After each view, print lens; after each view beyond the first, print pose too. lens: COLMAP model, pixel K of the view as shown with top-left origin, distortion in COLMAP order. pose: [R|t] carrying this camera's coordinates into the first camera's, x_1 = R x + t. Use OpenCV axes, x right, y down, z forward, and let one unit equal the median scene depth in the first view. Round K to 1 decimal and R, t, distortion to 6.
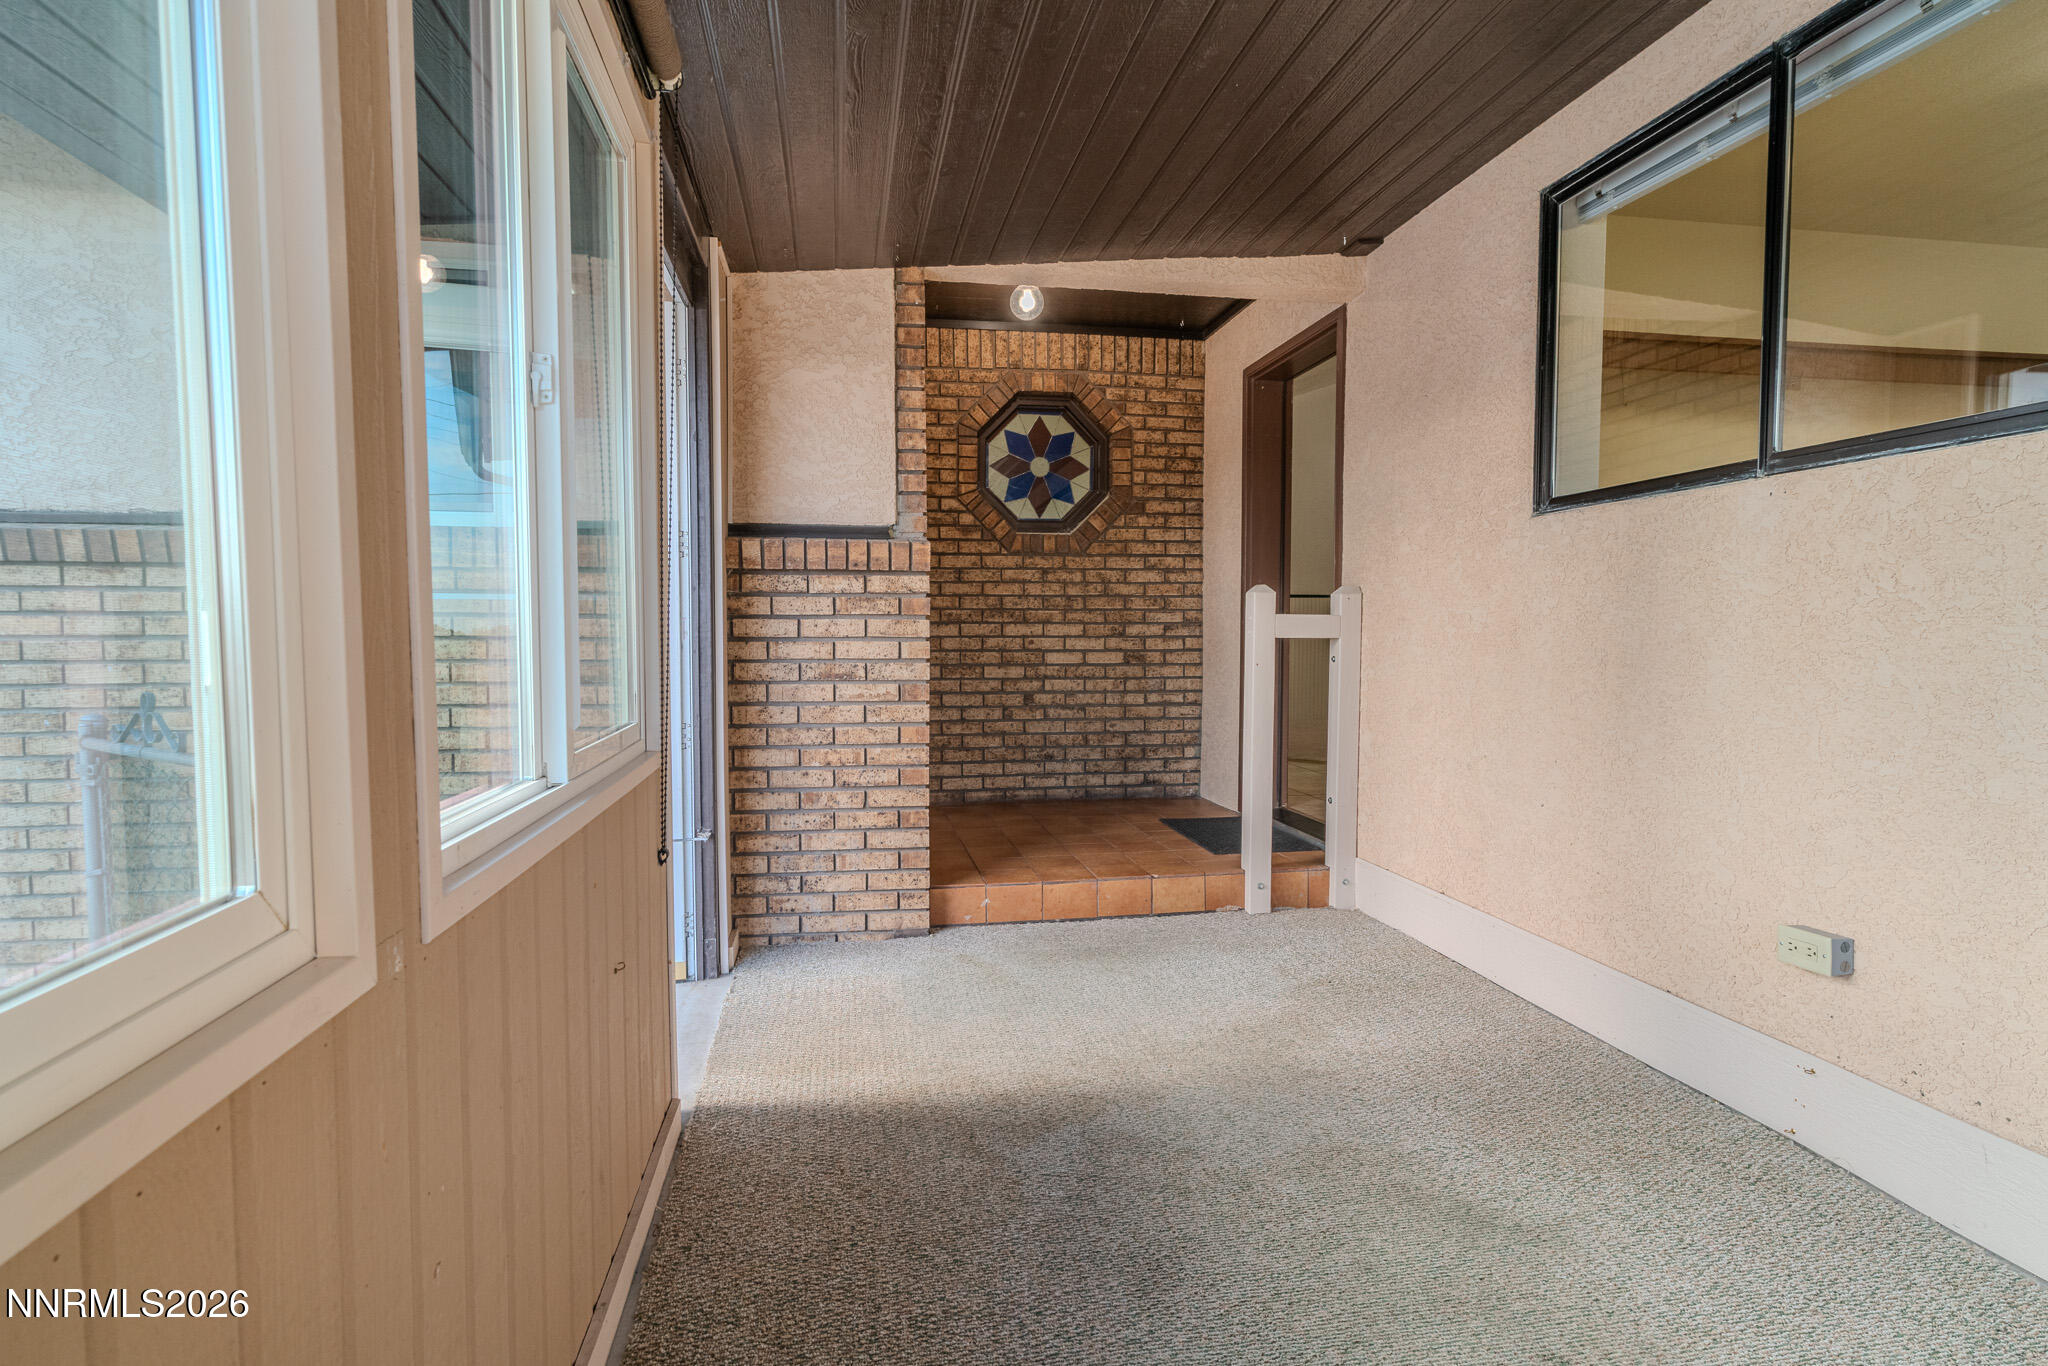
lens RADIAL K [[1058.8, 0, 1016.0], [0, 1058.8, 689.5], [0, 0, 1]] dist [0.008983, -0.002564]
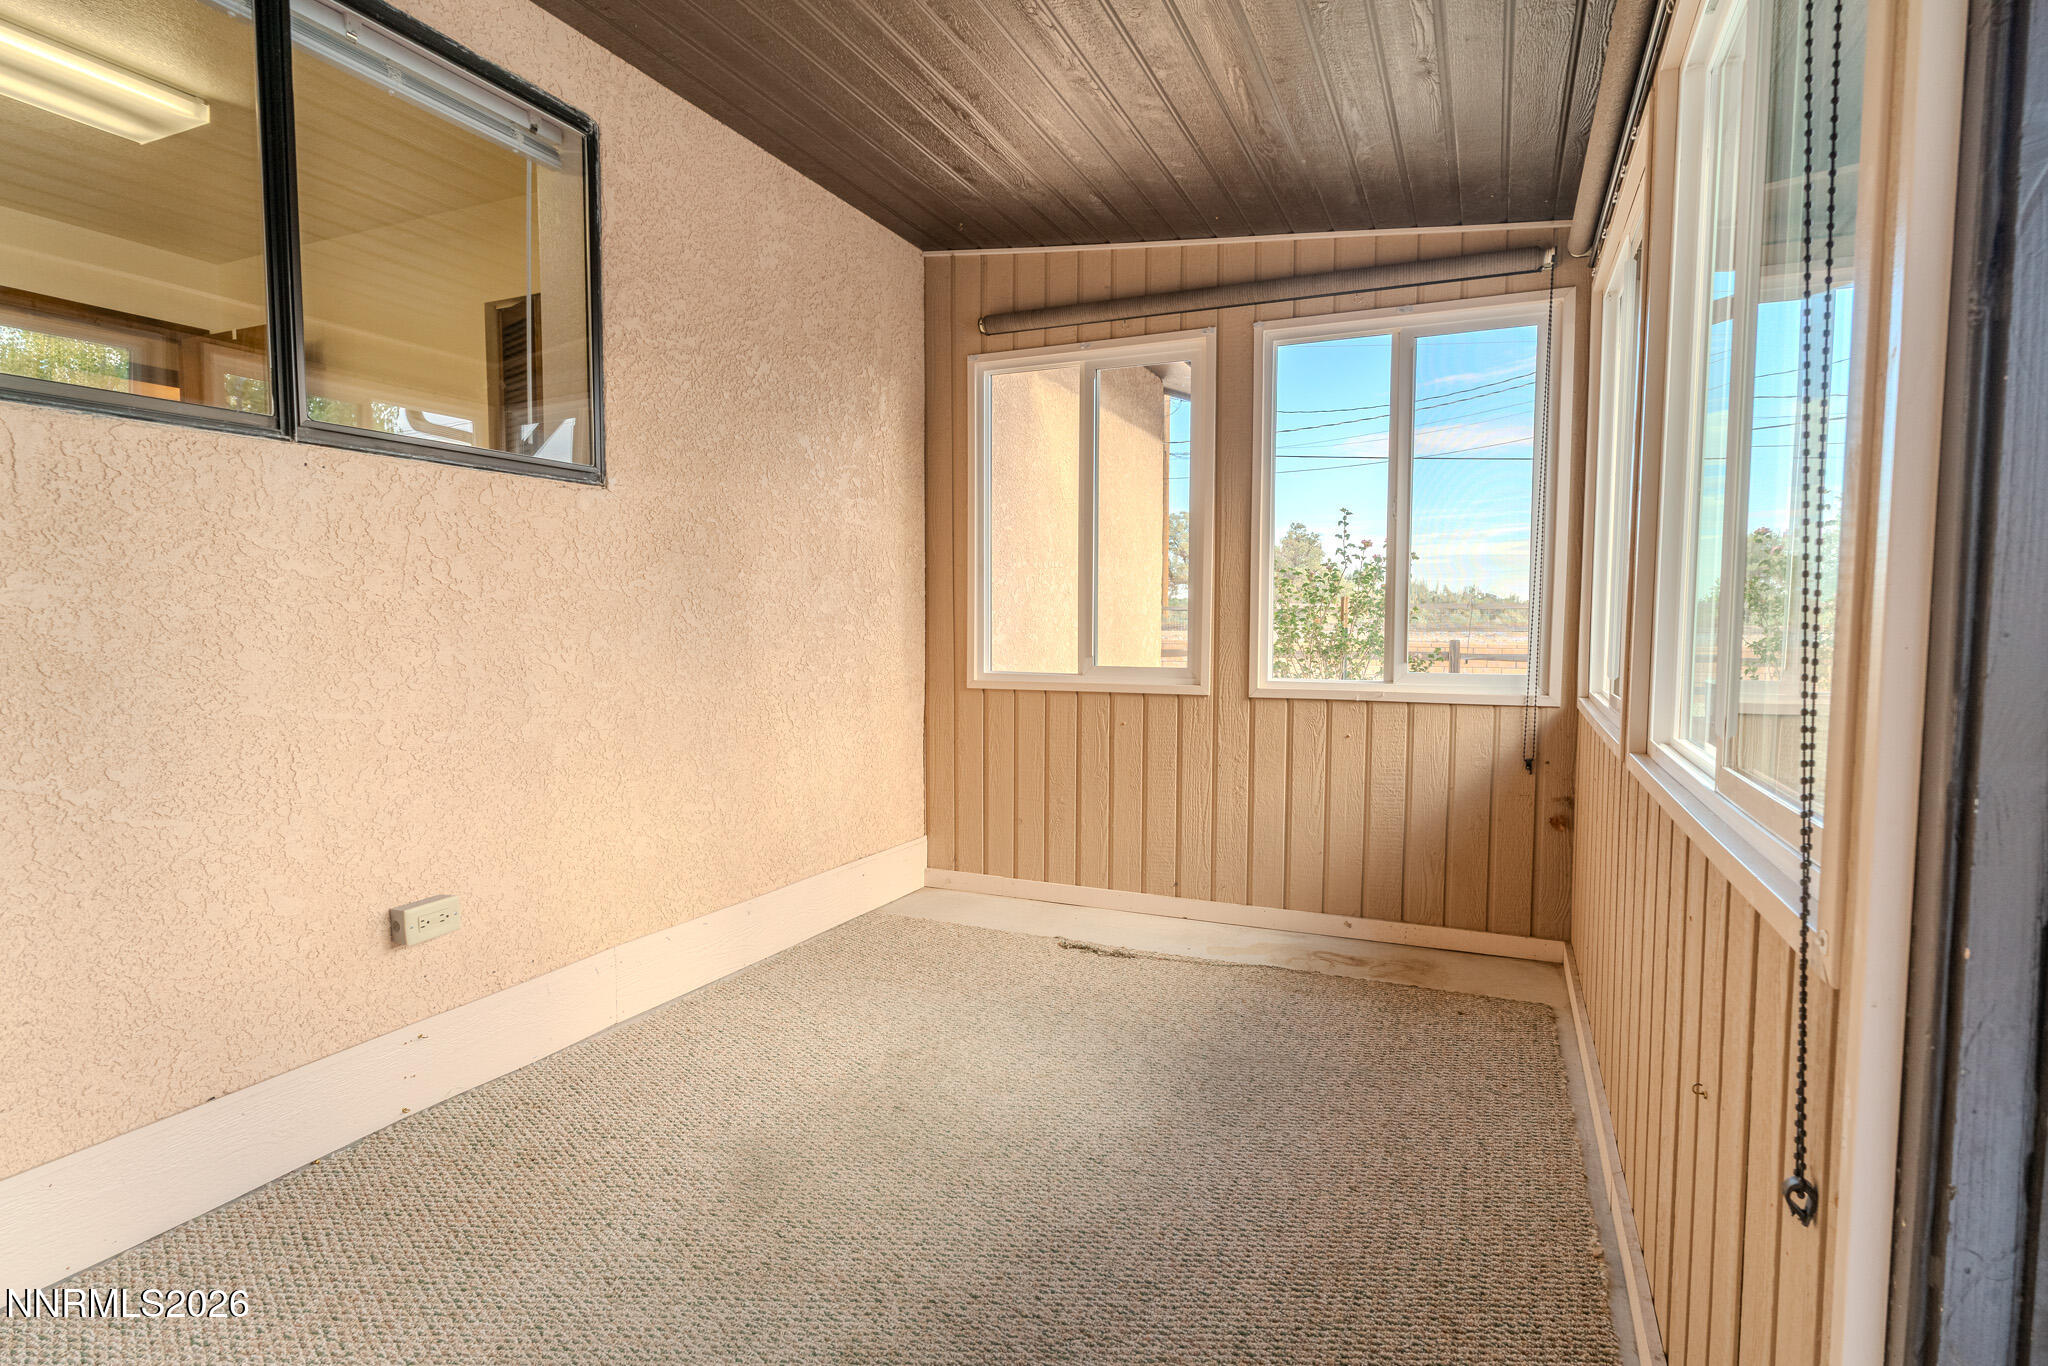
lens RADIAL K [[1058.8, 0, 1013.4], [0, 1058.8, 681.6], [0, 0, 1]] dist [0.008983, -0.002564]
pose [[-0.833328, -0.043999, 0.551024, -0.333023], [0.021172, 0.993555, 0.111354, -0.102855], [-0.552373, 0.104461, -0.827026, 1.654991]]
